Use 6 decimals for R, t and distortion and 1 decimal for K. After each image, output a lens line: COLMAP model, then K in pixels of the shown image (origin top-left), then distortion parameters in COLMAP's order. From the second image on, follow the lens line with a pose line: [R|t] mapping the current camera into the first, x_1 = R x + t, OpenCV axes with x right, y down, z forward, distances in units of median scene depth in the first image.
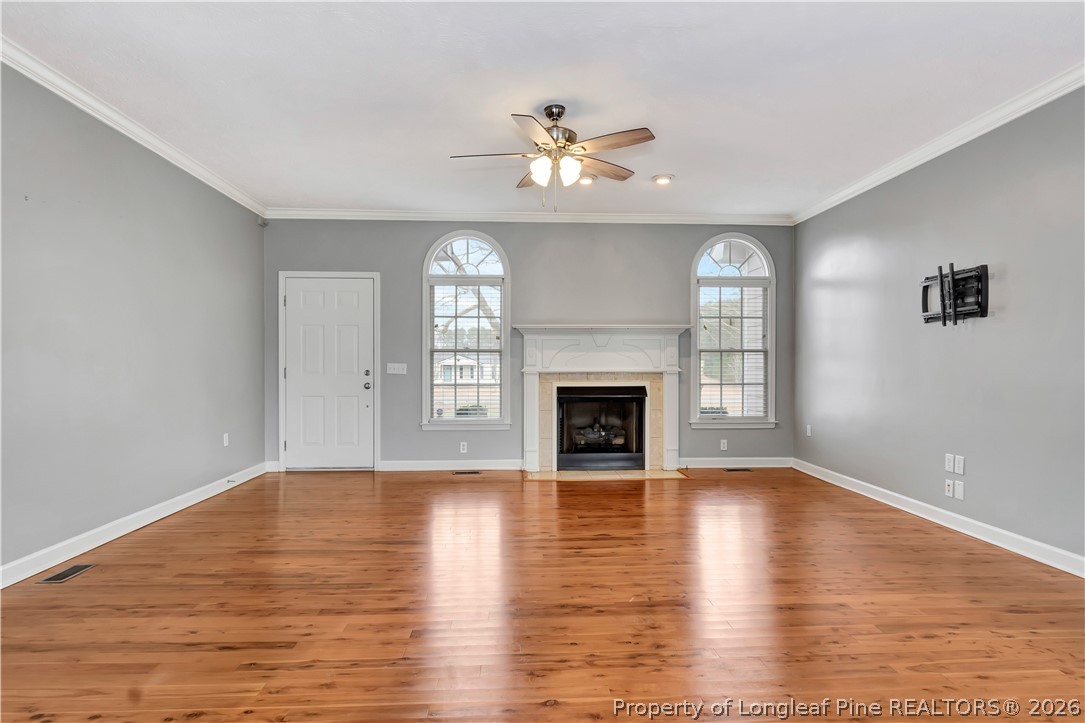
lens RADIAL K [[598.0, 0, 549.3], [0, 598.0, 367.8], [0, 0, 1]] dist [-0.000924, -0.000374]
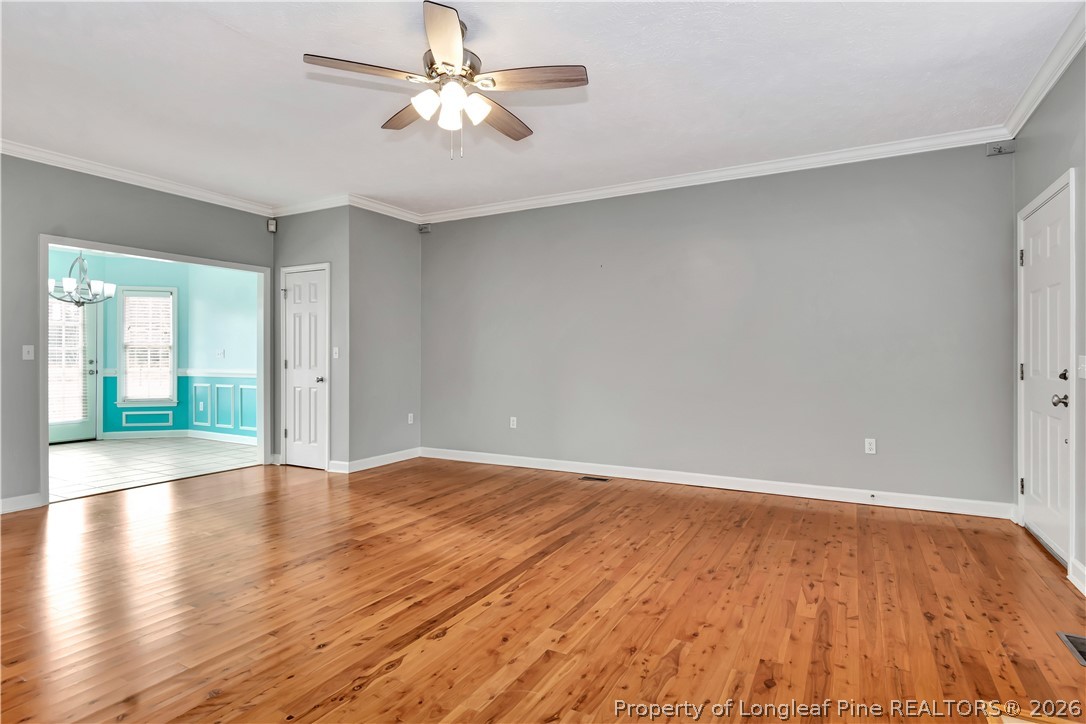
lens RADIAL K [[563.1, 0, 543.0], [0, 563.1, 349.1], [0, 0, 1]] dist [-0.000191, -0.000530]
pose [[-0.533433, -0.012547, -0.845749, 0.327934], [-0.003921, 0.999916, -0.012361, -0.005398], [0.845833, -0.003277, -0.533437, 0.870954]]
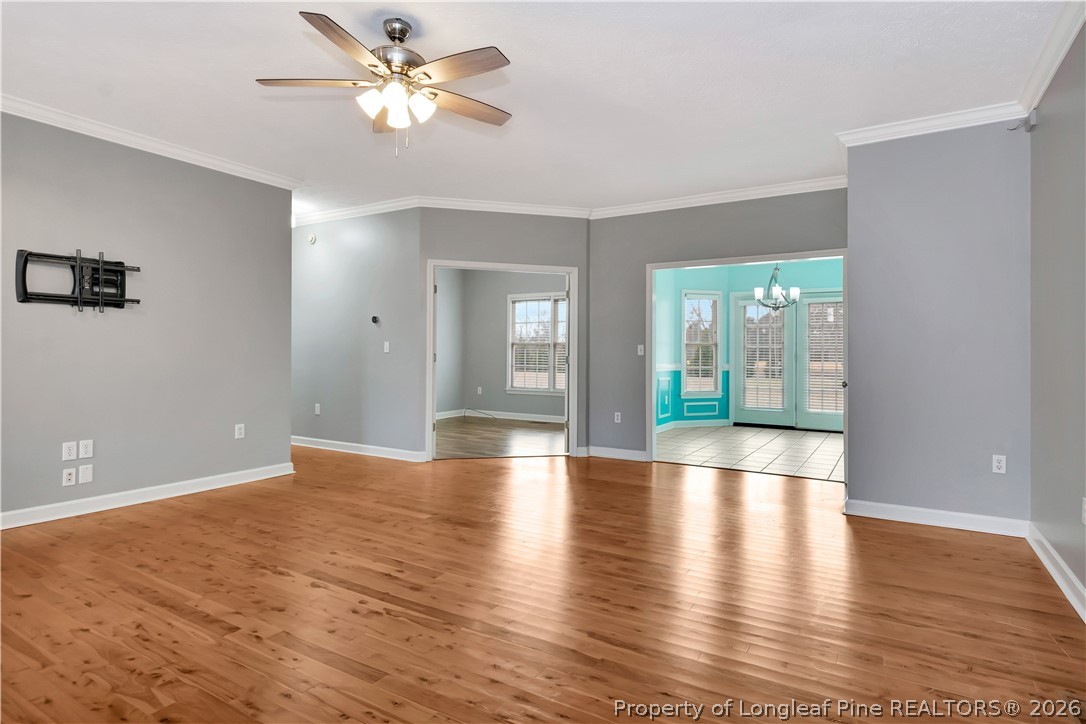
lens RADIAL K [[583.4, 0, 556.2], [0, 583.4, 342.6], [0, 0, 1]] dist [0.001934, -0.000088]
pose [[-0.828979, 0.000995, 0.559279, -0.346319], [-0.005996, 0.999925, -0.010666, -0.008760], [-0.559248, -0.012195, -0.828911, 0.891383]]
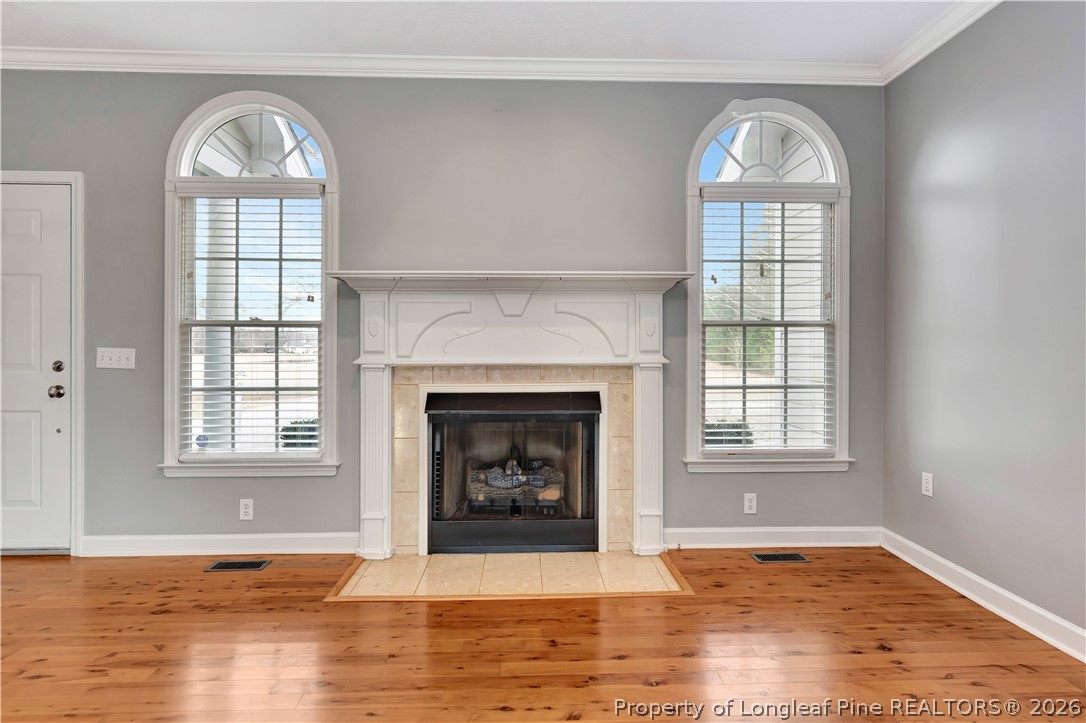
lens RADIAL K [[563.1, 0, 543.0], [0, 563.1, 348.6], [0, 0, 1]] dist [-0.000191, -0.000530]
pose [[0.999739, 0.000133, -0.022842, 0.124615], [-0.000300, 0.999973, -0.007333, -0.003363], [0.022840, 0.007338, 0.999712, 0.513959]]
